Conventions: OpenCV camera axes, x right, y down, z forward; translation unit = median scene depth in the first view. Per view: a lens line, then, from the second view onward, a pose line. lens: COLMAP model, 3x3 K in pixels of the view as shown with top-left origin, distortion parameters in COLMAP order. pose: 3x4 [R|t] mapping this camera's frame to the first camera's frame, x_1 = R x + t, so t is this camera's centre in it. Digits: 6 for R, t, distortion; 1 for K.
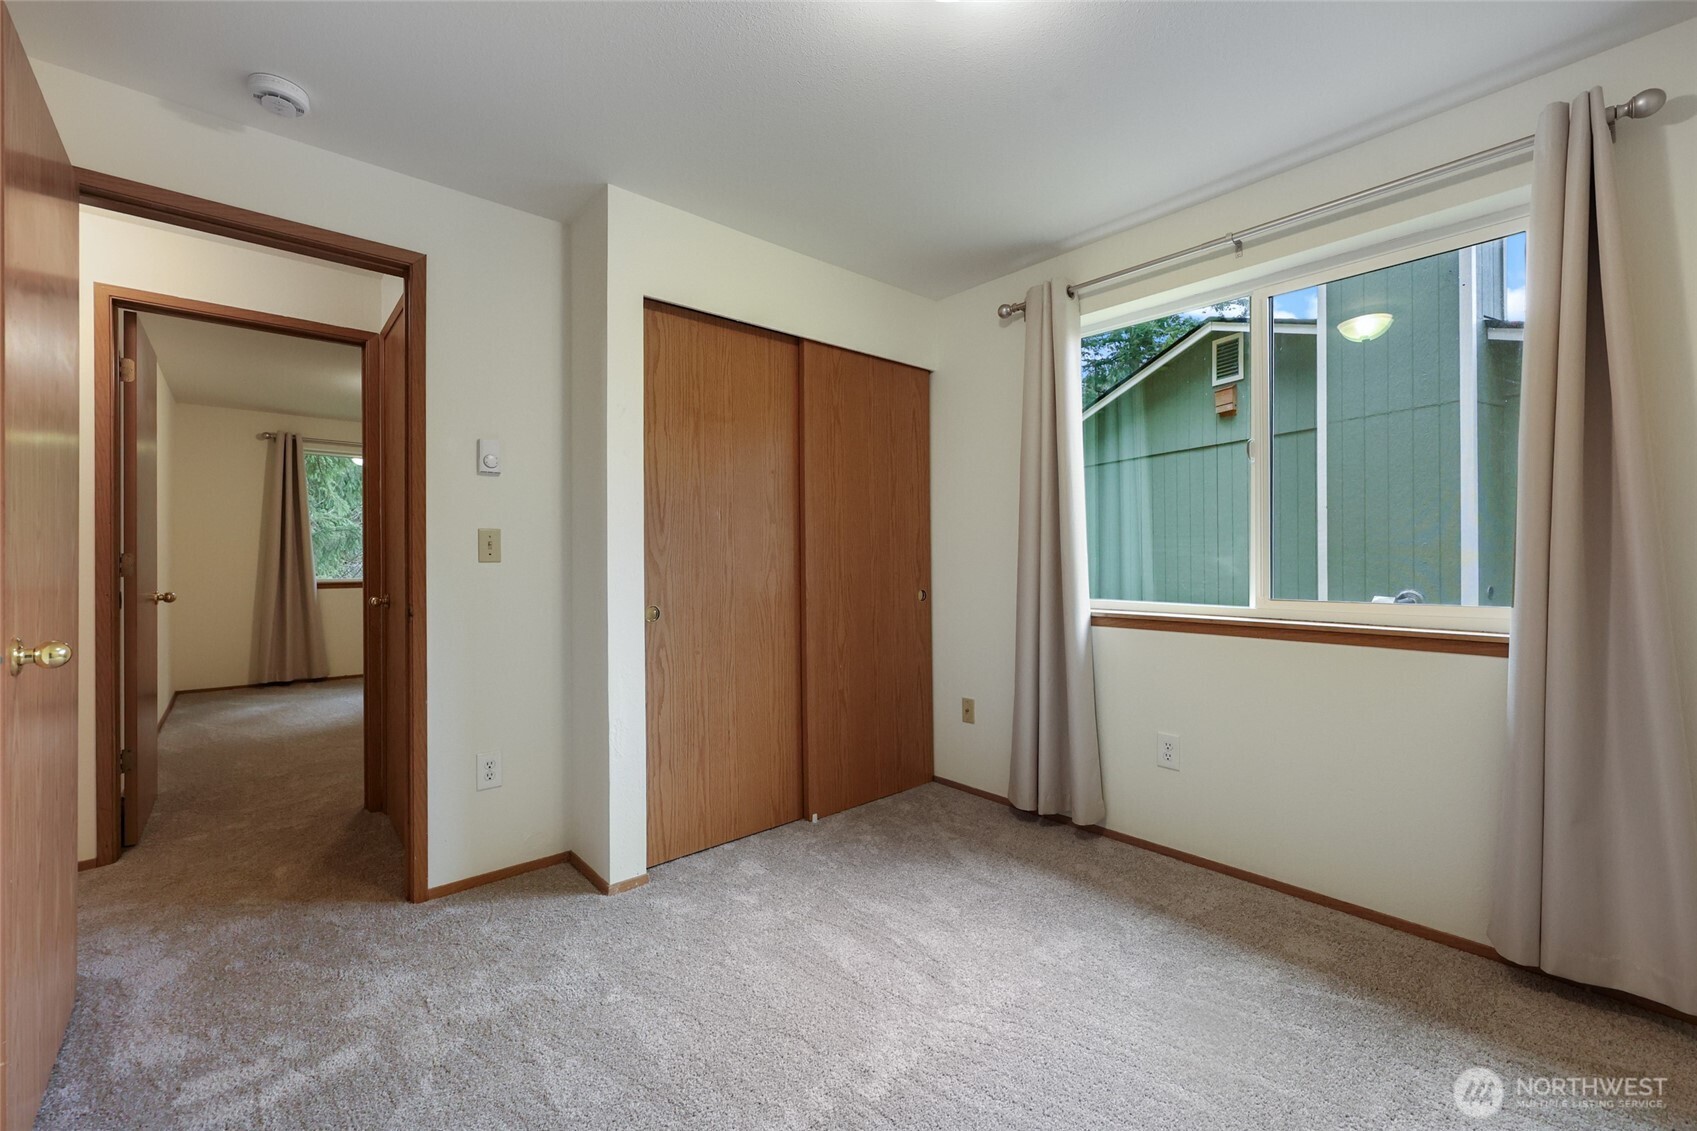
lens RADIAL K [[676.2, 0, 849.0], [0, 676.2, 553.9], [0, 0, 1]] dist [0.000128, -0.000120]
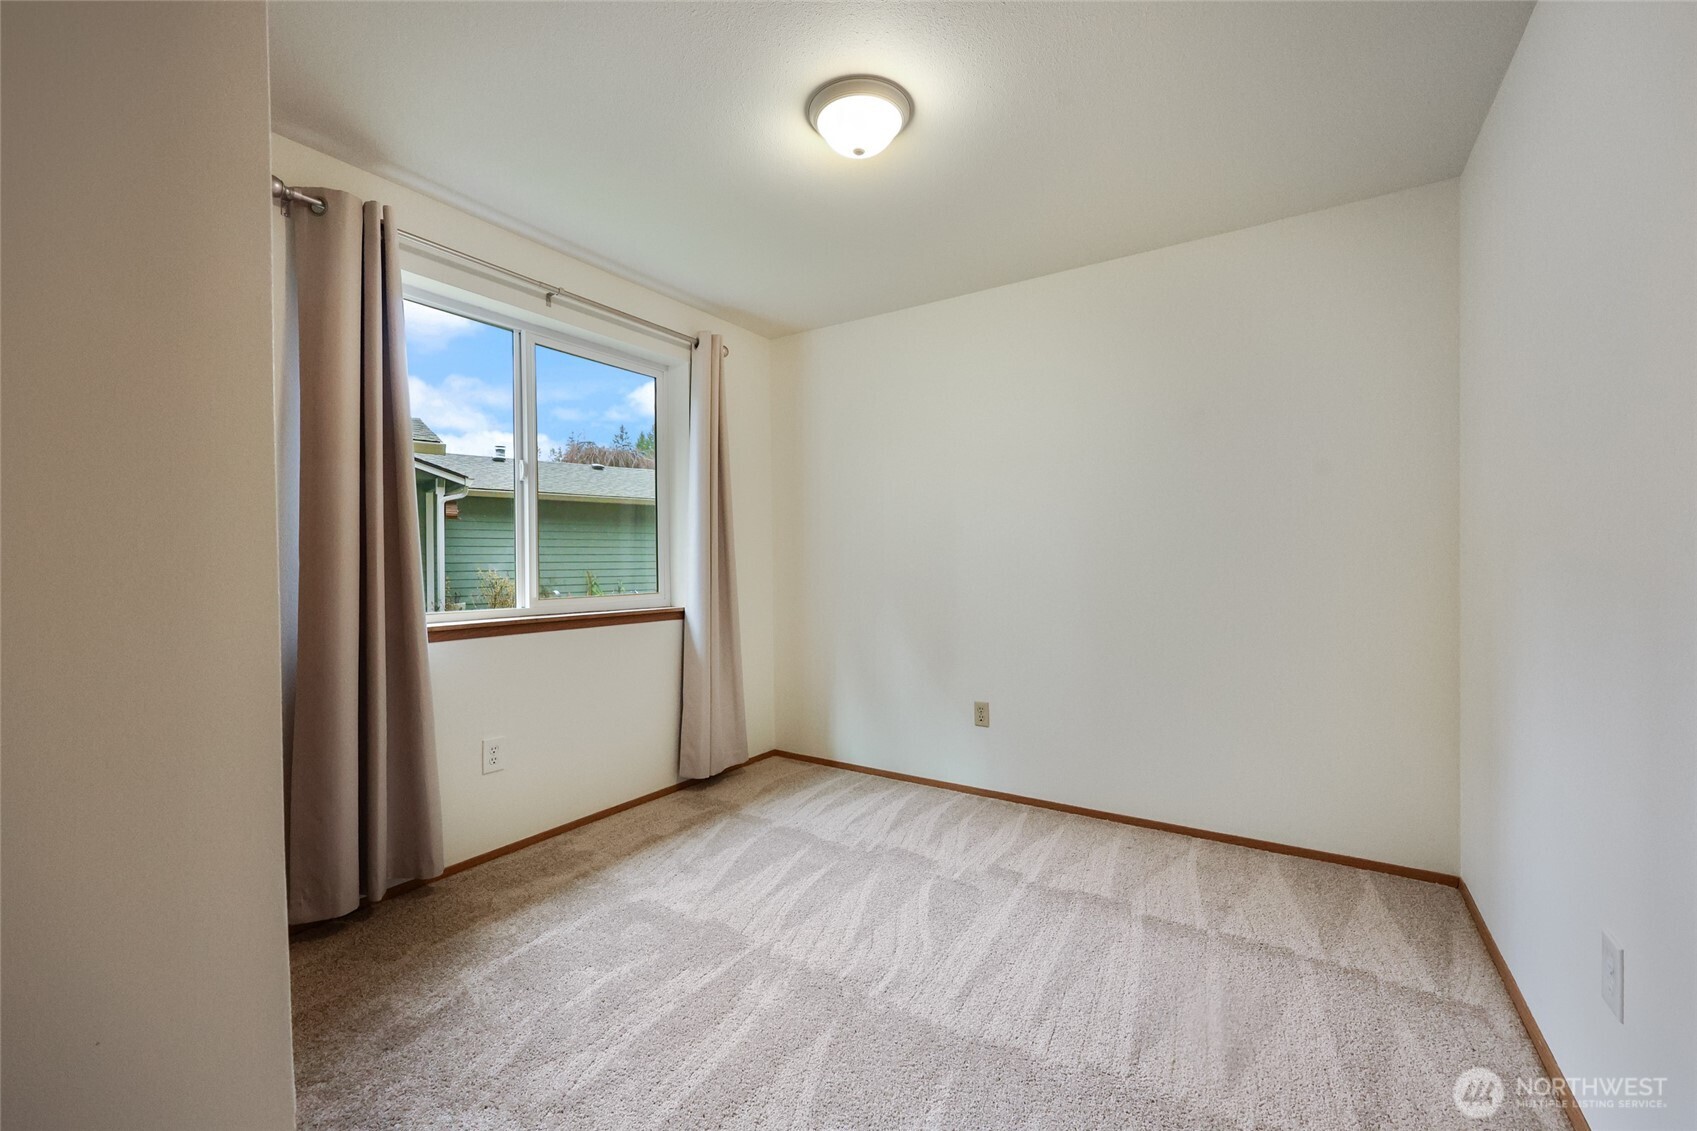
lens RADIAL K [[729.0, 0, 848.5], [0, 729.0, 565.5], [0, 0, 1]] dist [0.000723, 0.000130]
pose [[-0.281702, 0.000653, 0.959502, -0.763768], [-0.002414, 0.999996, -0.001389, 0.008592], [-0.959499, -0.002708, -0.281699, 0.842820]]
